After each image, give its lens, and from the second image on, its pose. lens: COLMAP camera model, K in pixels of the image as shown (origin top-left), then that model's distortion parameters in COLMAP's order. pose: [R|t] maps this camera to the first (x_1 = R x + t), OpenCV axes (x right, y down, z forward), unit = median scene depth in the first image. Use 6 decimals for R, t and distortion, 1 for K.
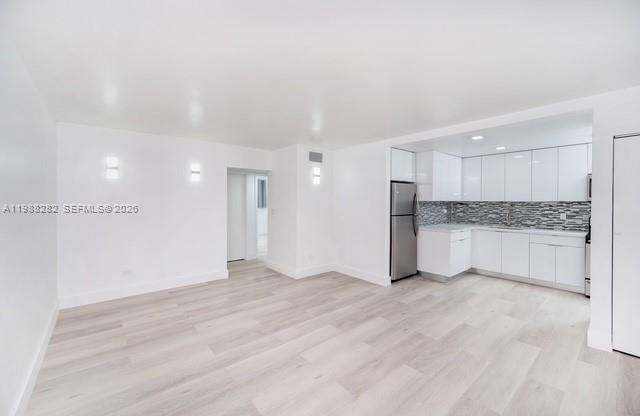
lens RADIAL K [[250.0, 0, 317.4], [0, 250.0, 206.7], [0, 0, 1]] dist [0.003865, -0.000104]
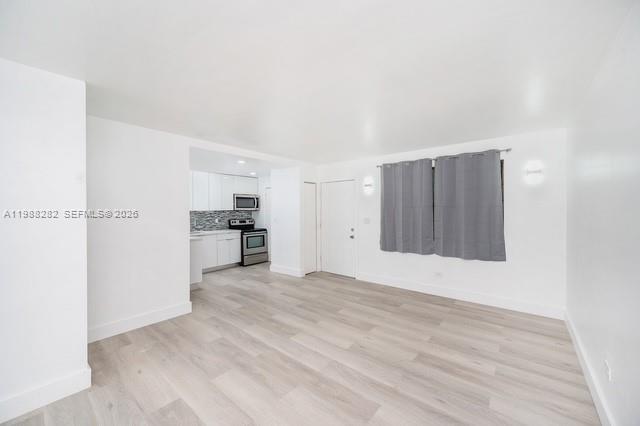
lens RADIAL K [[259.5, 0, 308.0], [0, 259.5, 210.5], [0, 0, 1]] dist [0.000719, -0.000275]
pose [[-0.155191, -0.000014, 0.987885, -0.807389], [0.029155, 0.999564, 0.004595, -0.016946], [-0.987454, 0.029515, -0.155123, 0.918545]]
